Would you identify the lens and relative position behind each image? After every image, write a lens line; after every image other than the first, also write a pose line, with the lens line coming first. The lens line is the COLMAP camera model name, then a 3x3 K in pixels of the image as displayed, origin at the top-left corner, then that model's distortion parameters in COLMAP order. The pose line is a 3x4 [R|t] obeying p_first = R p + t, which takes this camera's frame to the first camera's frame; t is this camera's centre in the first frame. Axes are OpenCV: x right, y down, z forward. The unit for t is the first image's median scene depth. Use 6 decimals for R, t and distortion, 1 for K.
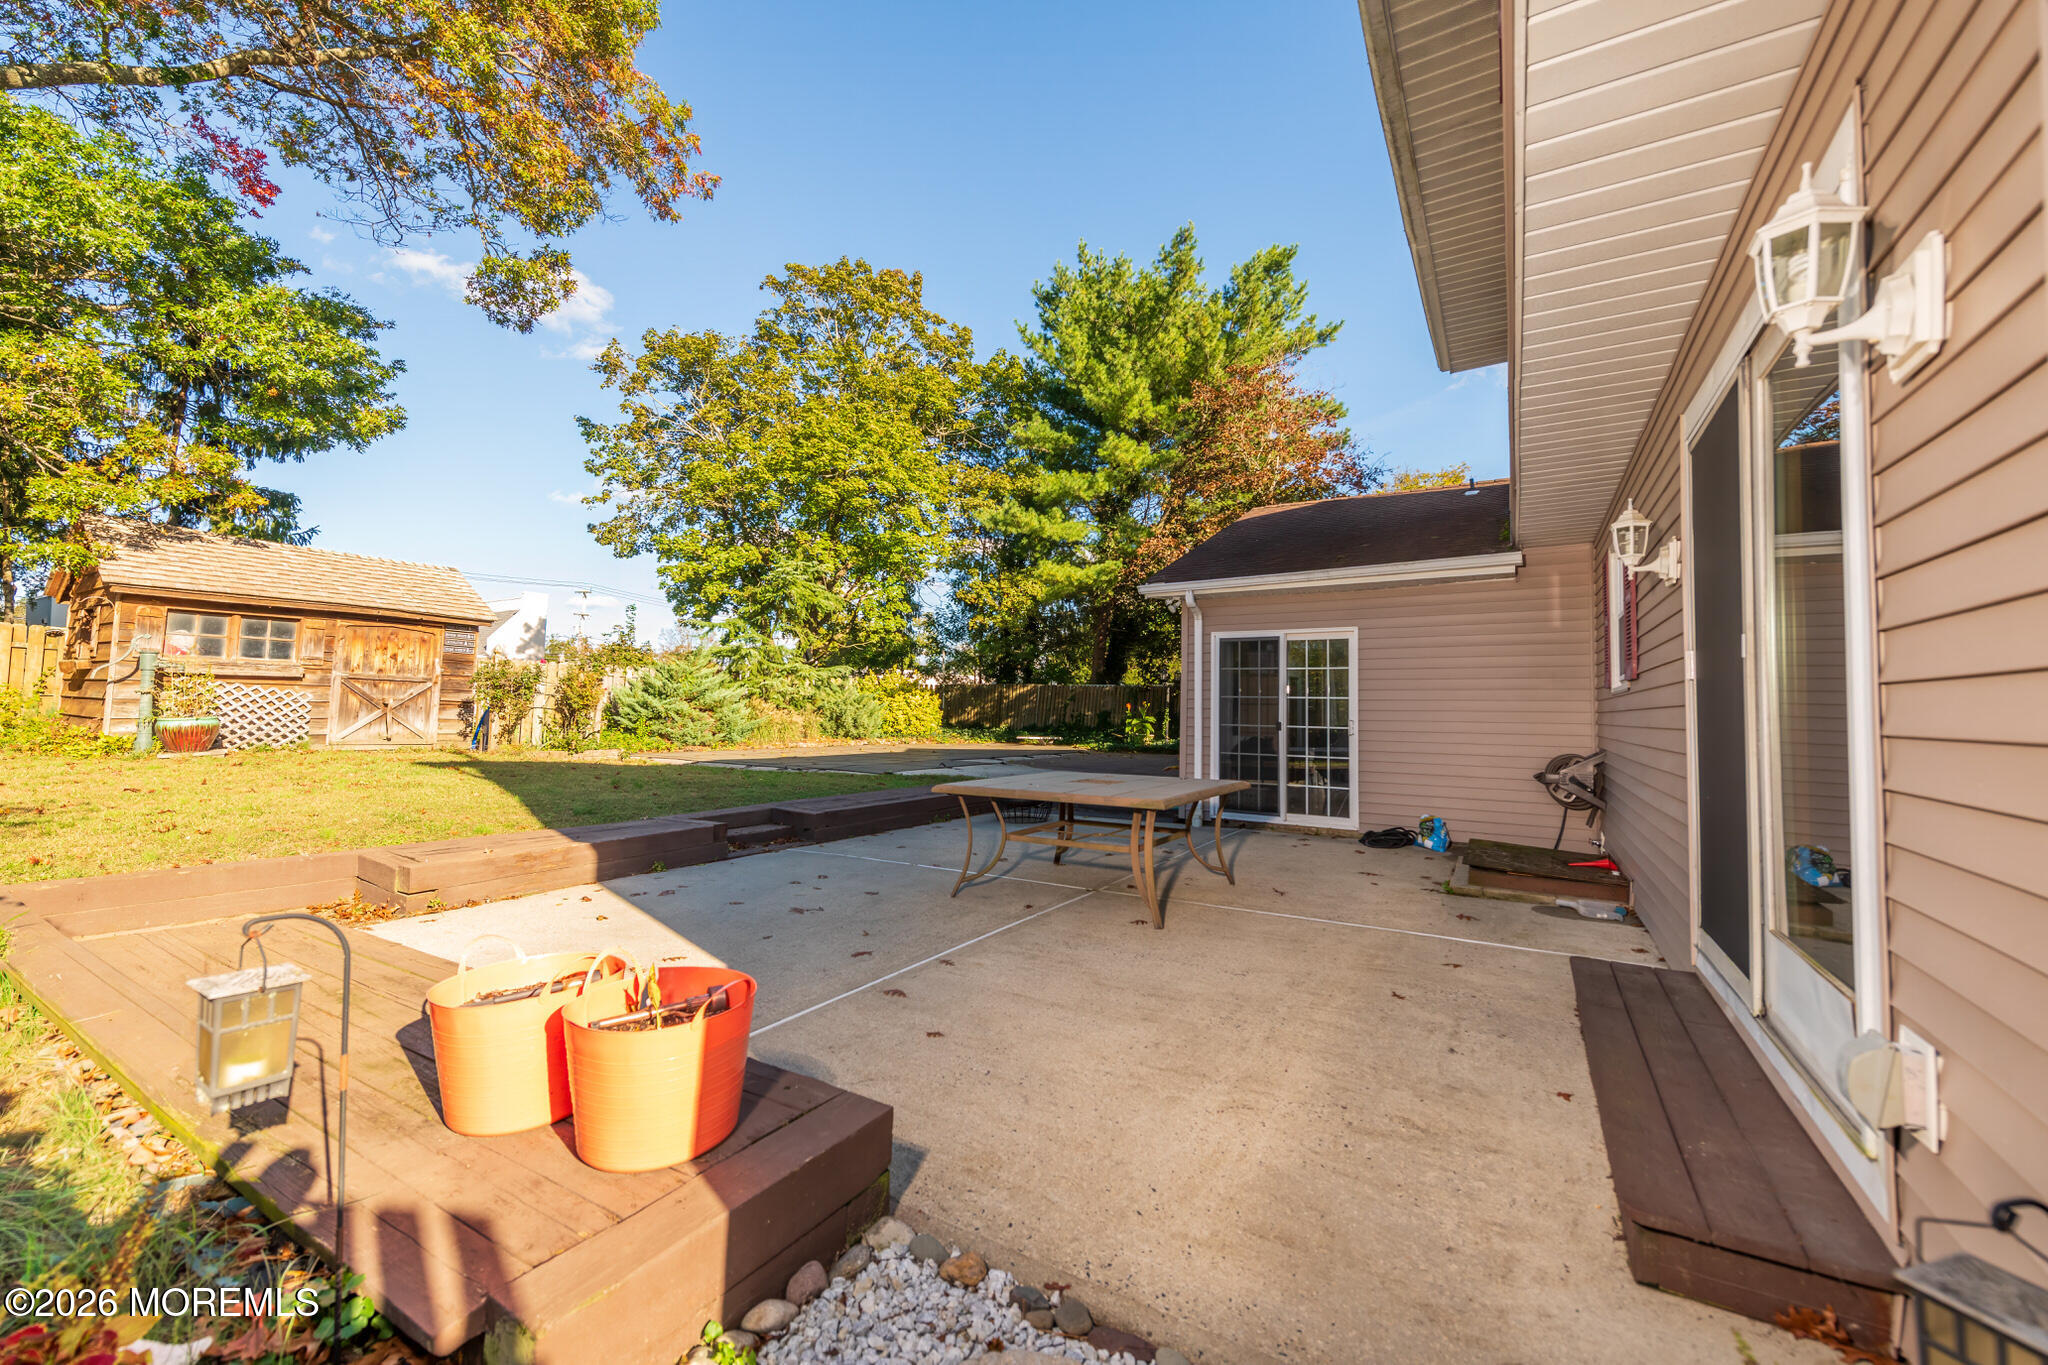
lens RADIAL K [[829.2, 0, 1023.0], [0, 829.2, 675.8], [0, 0, 1]] dist [-0.004174, -0.000074]
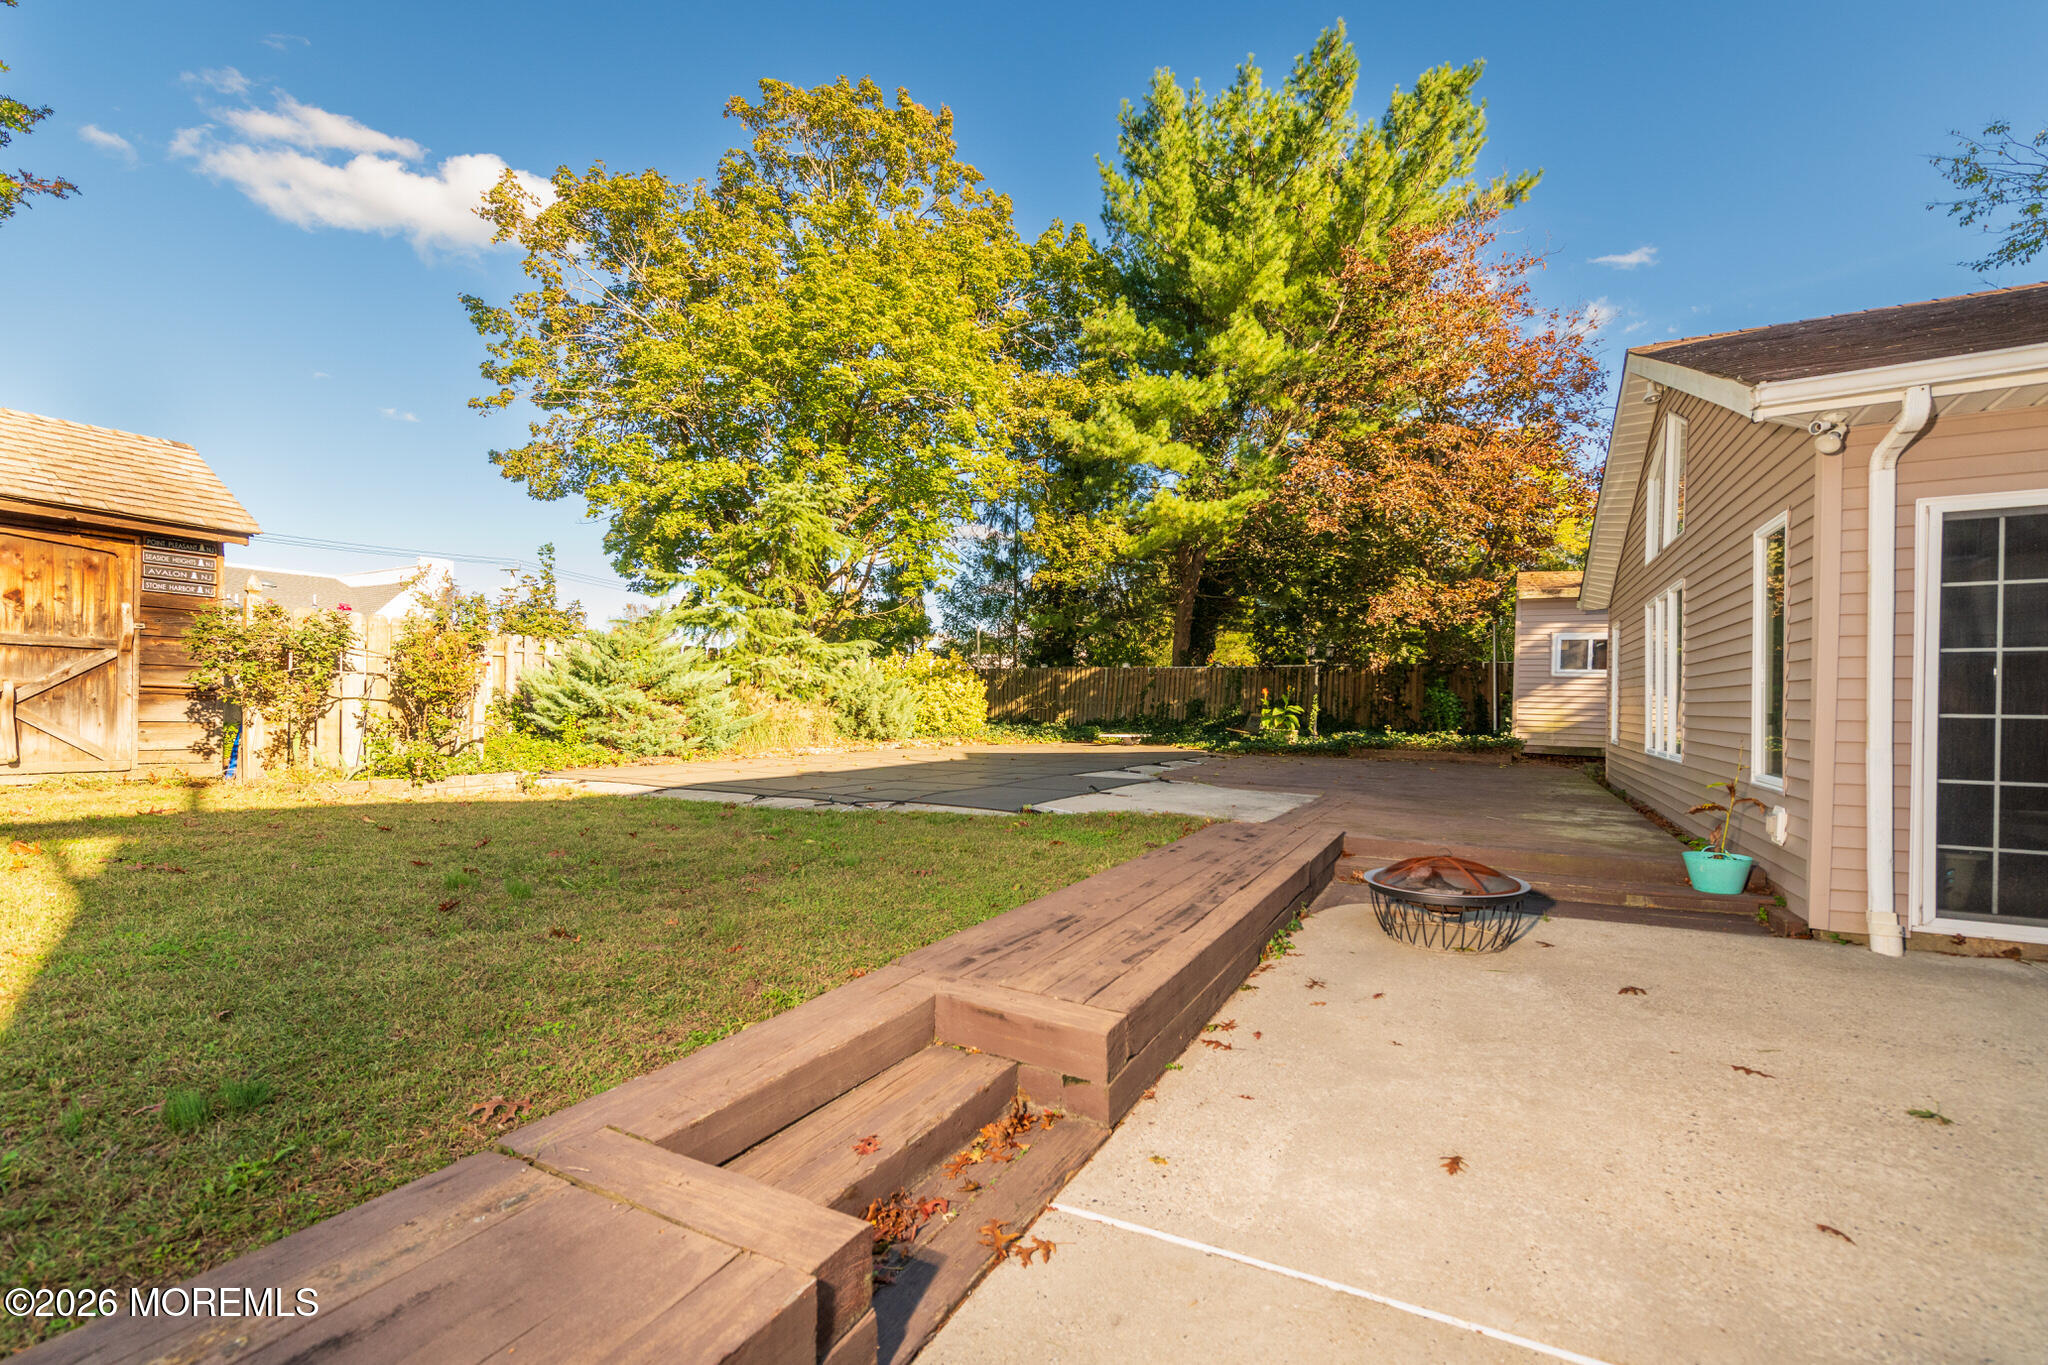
lens RADIAL K [[829.2, 0, 1075.0], [0, 829.2, 730.4], [0, 0, 1]] dist [-0.004174, -0.000074]
pose [[0.995184, -0.012803, 0.097181, -0.113045], [0.005543, 0.997197, 0.074611, 0.014491], [-0.097864, -0.073713, 0.992466, 0.276436]]
